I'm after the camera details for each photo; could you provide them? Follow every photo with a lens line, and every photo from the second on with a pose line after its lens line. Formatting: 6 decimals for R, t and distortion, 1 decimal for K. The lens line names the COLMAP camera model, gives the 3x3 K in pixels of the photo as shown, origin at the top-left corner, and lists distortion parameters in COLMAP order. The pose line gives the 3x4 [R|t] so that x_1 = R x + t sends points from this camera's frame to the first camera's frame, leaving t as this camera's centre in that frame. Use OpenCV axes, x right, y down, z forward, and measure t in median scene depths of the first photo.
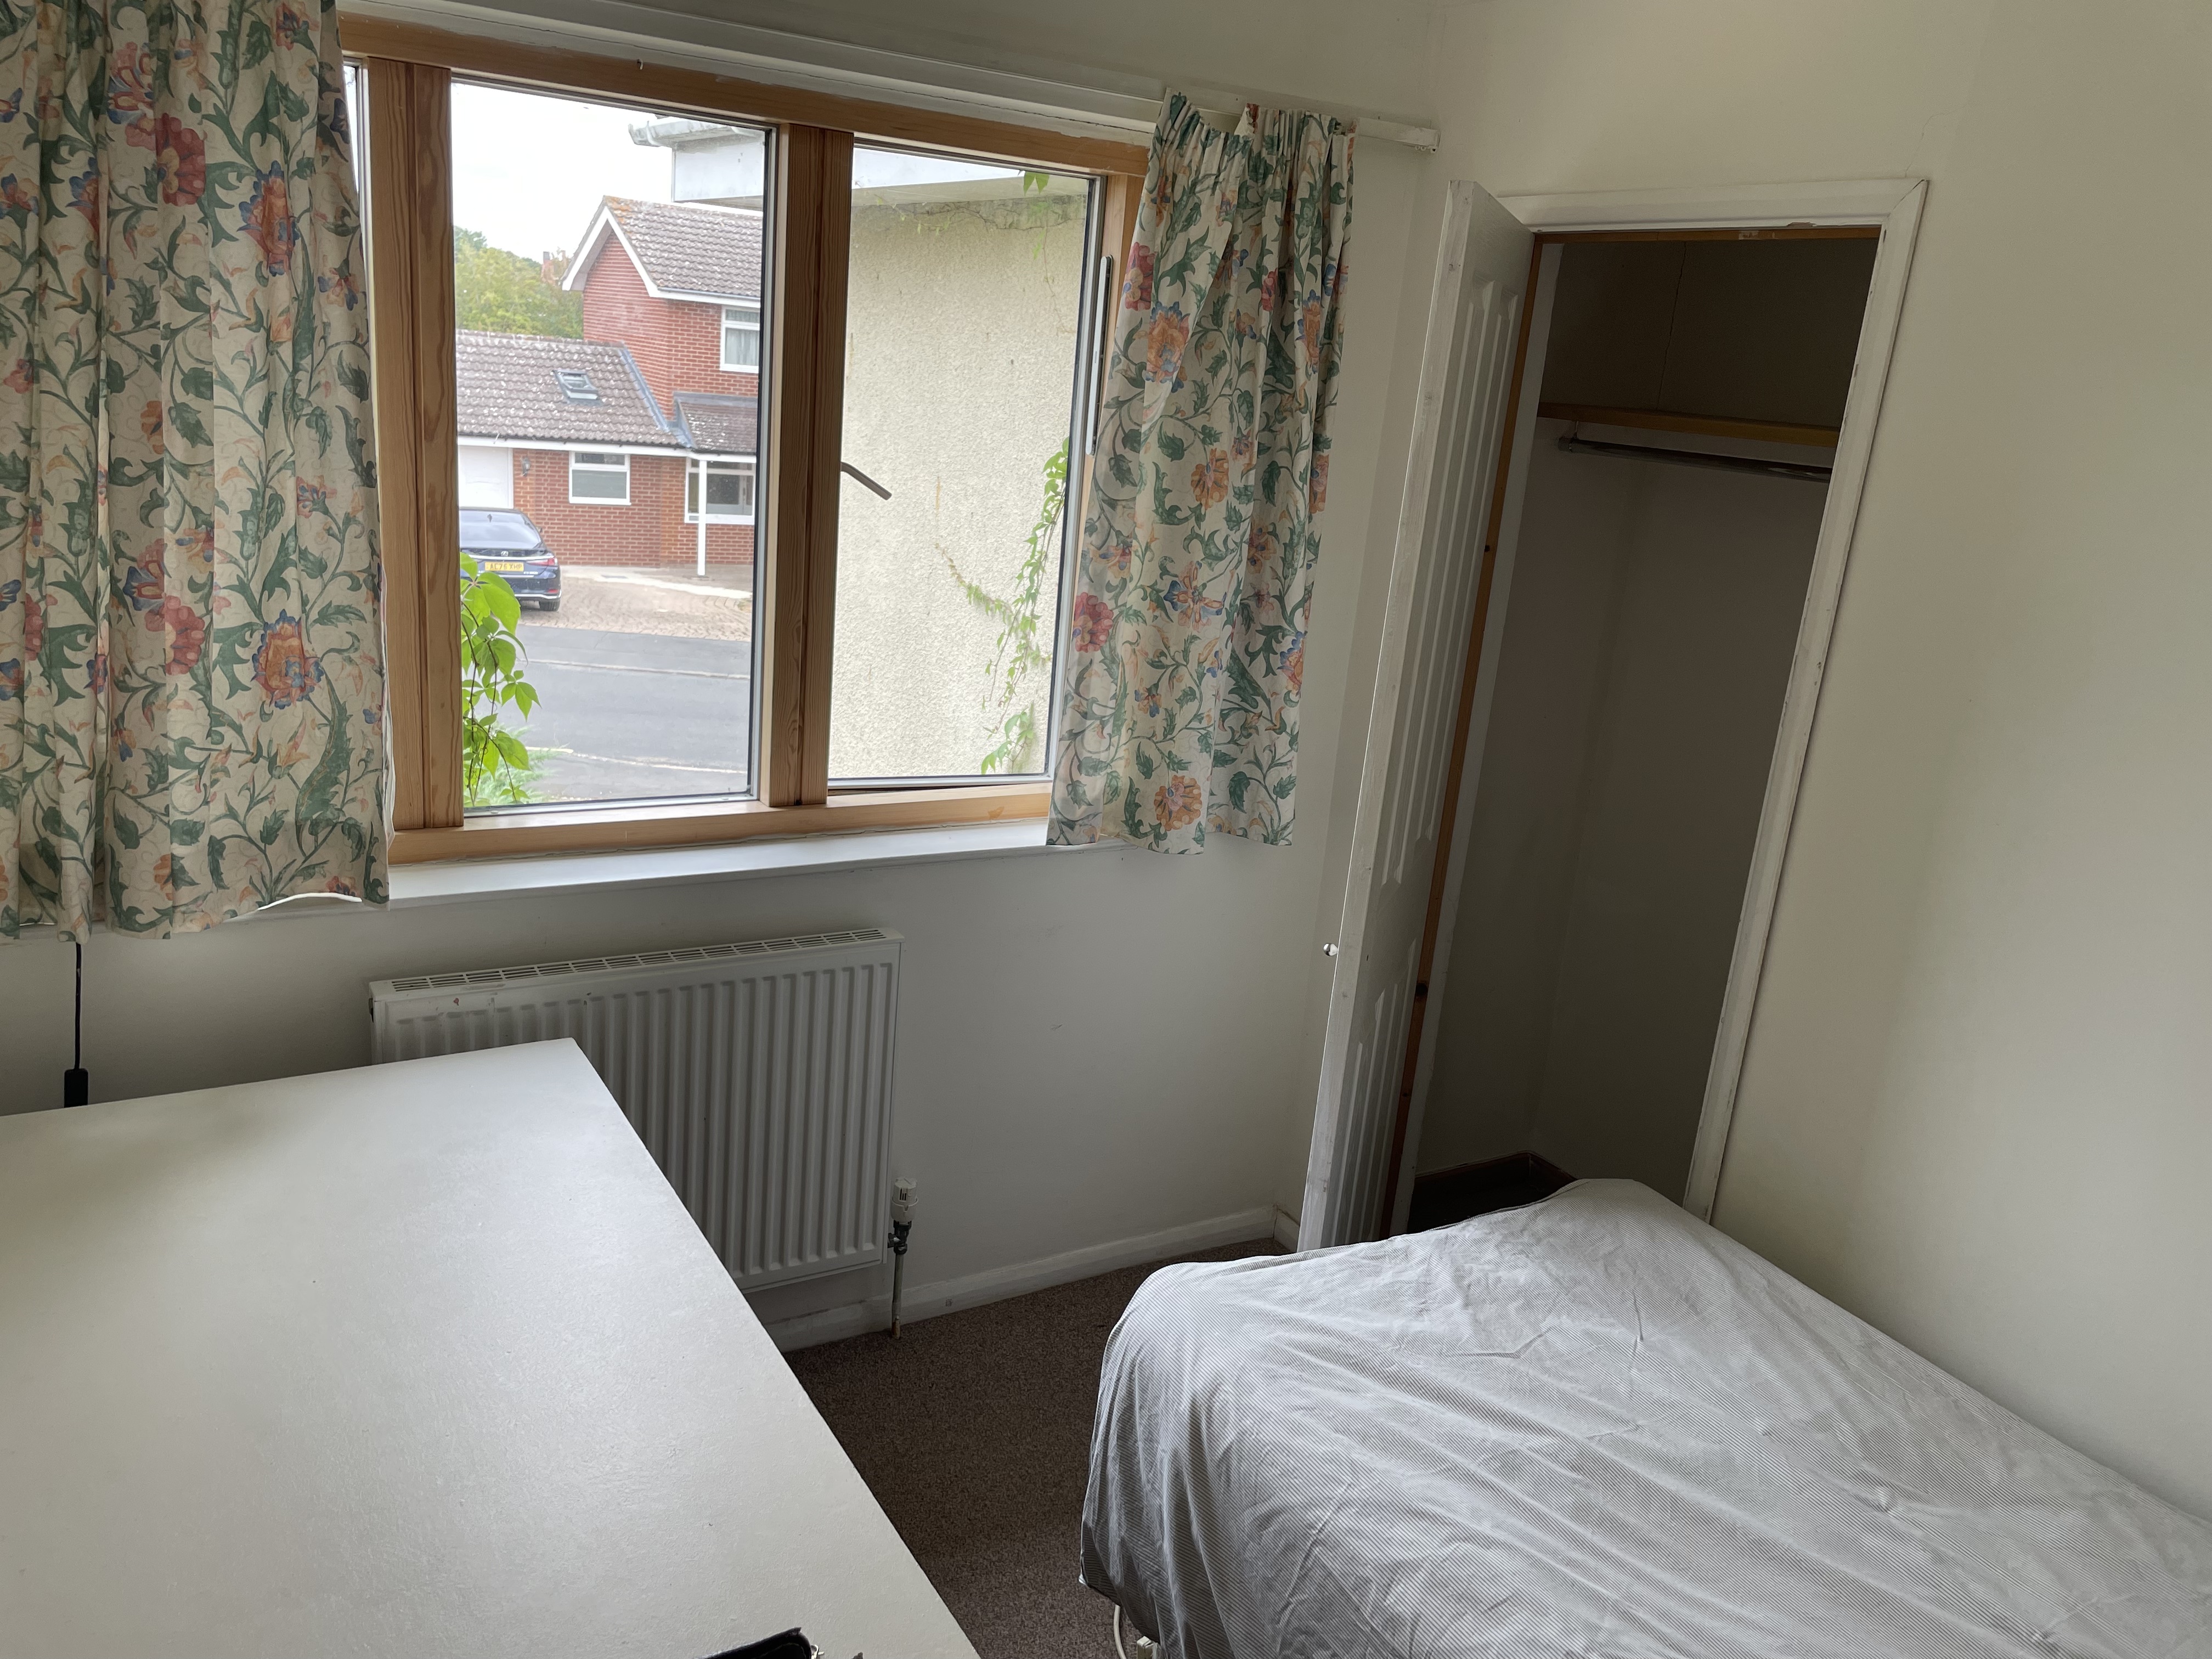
lens RADIAL K [[1691.8, 0, 1106.0], [0, 1691.8, 829.5], [0, 0, 1]] dist [0.087737, -0.104718]
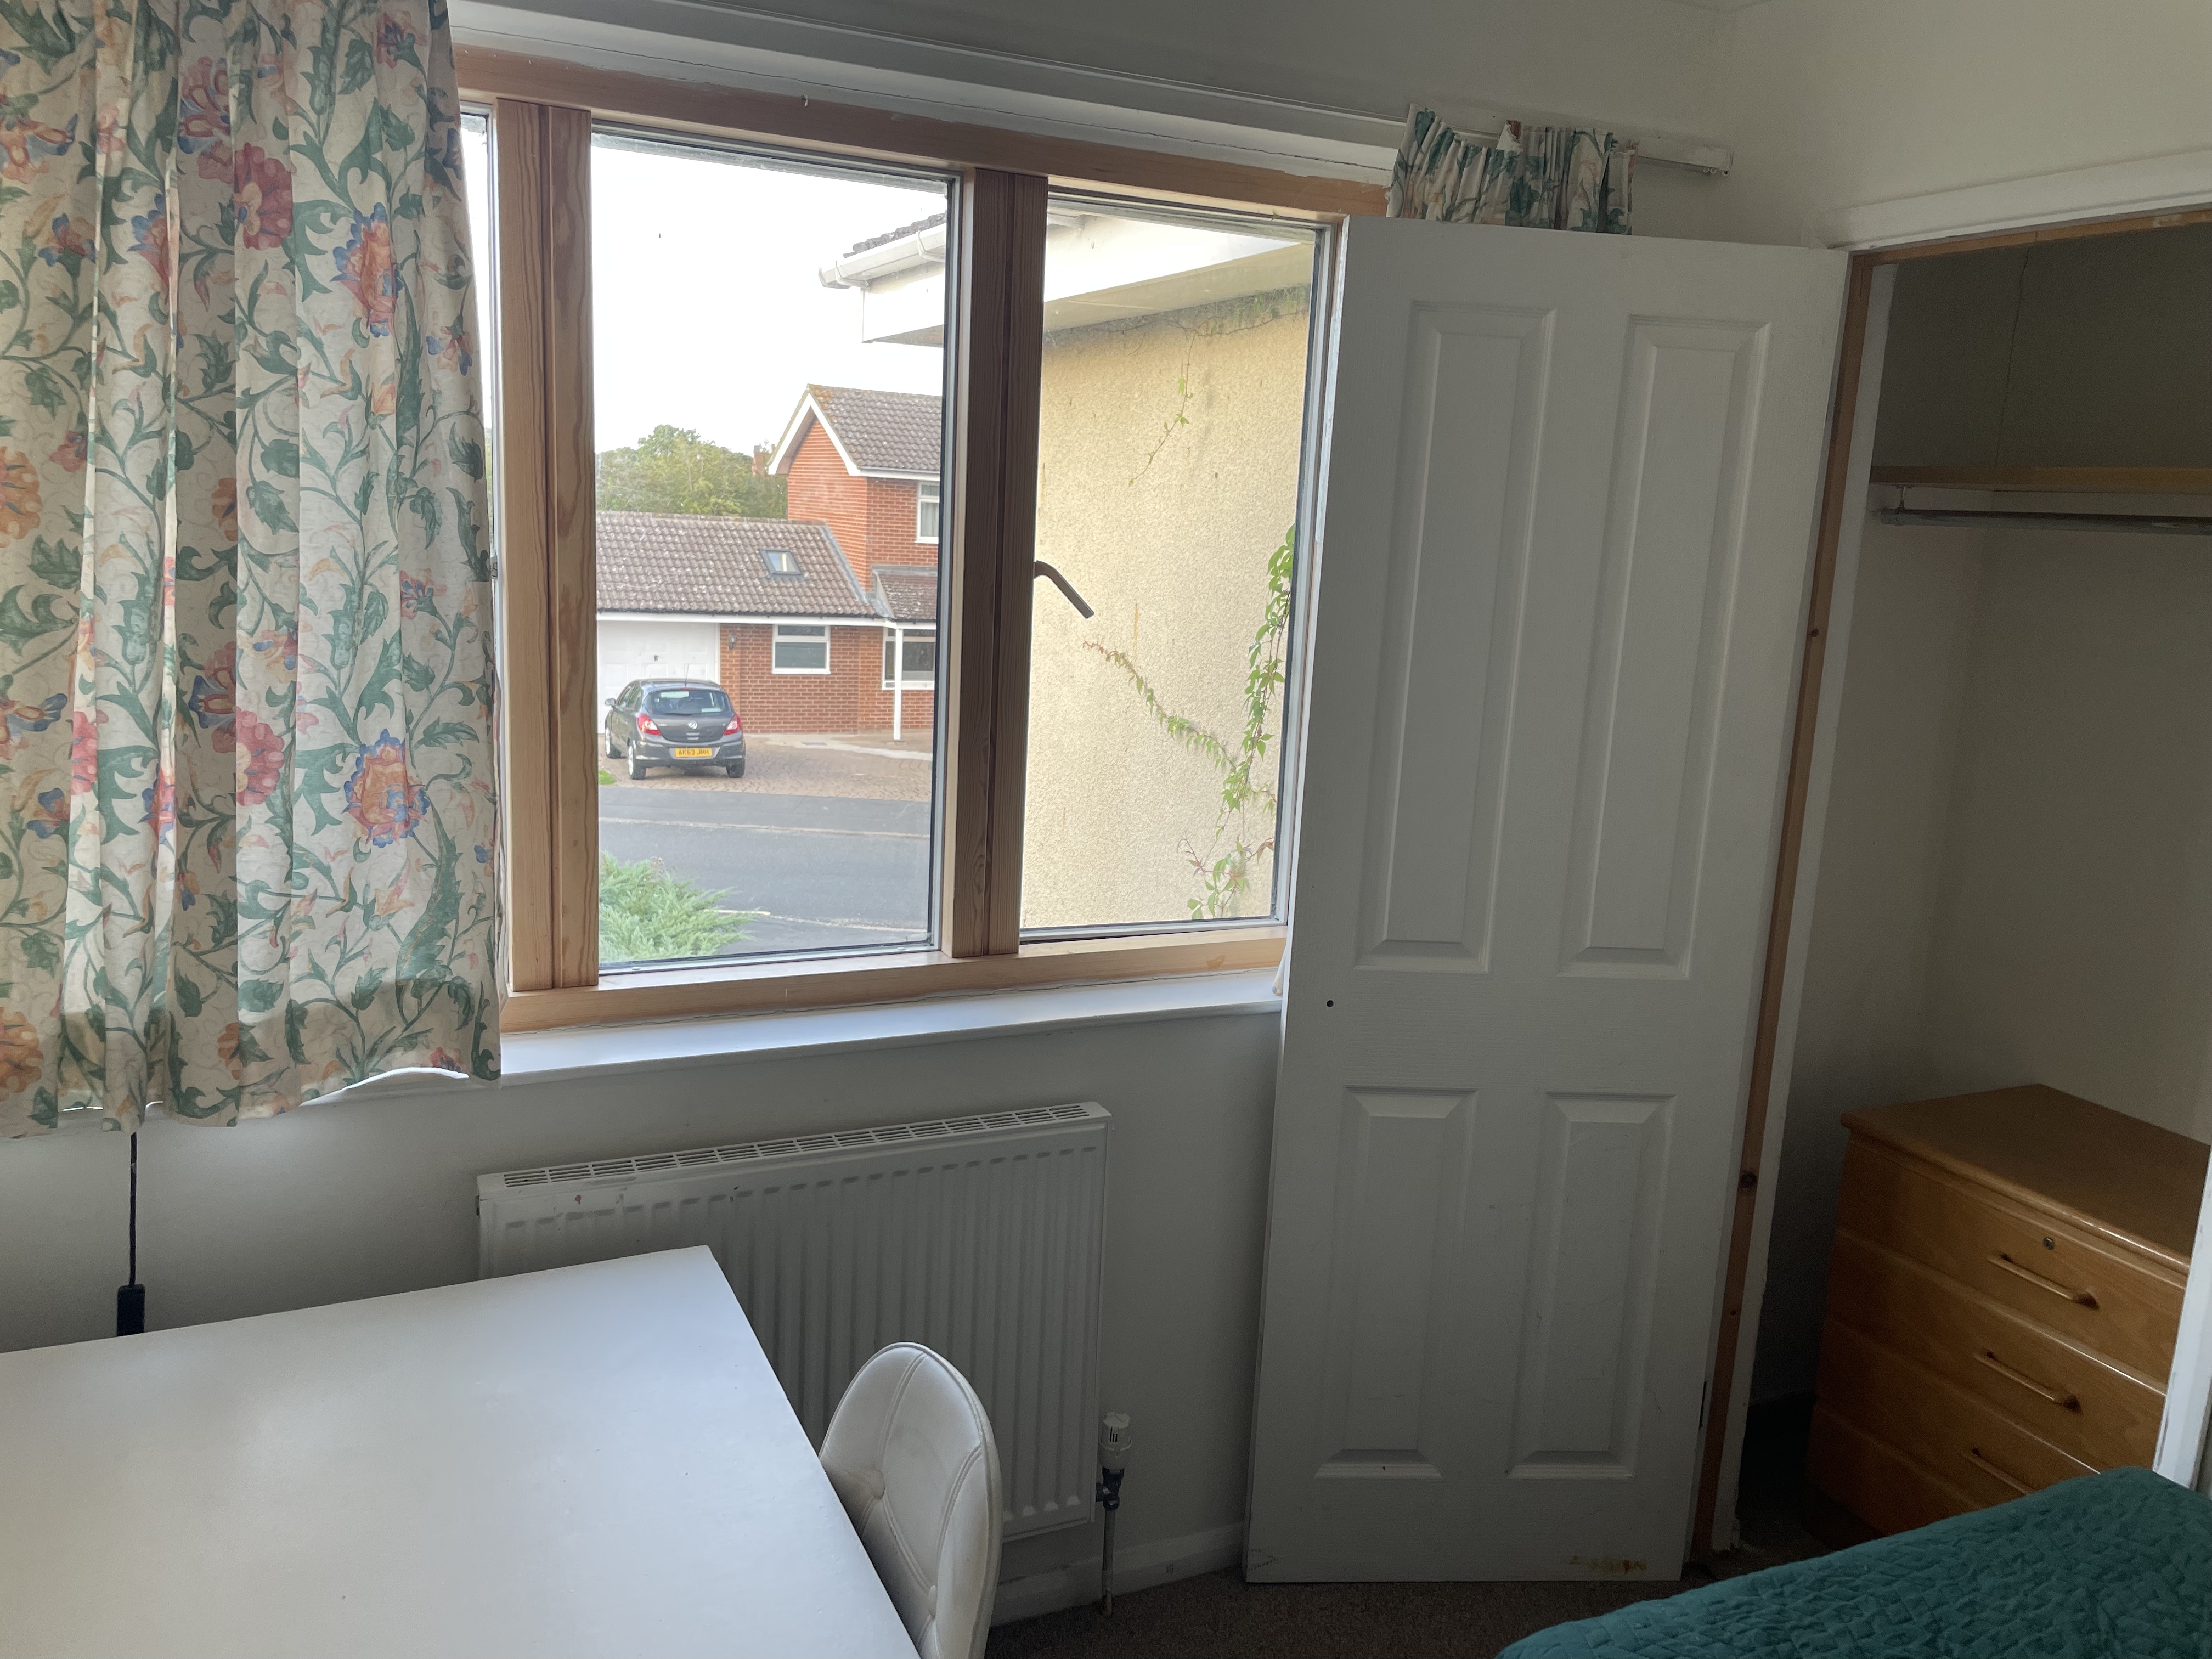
lens RADIAL K [[1691.8, 0, 1106.0], [0, 1691.8, 829.5], [0, 0, 1]] dist [0.087737, -0.104718]
pose [[0.993671, -0.020296, -0.110483, -0.035161], [0.009889, 0.995529, -0.093937, 0.003630], [0.111896, 0.092250, 0.989429, 0.214062]]
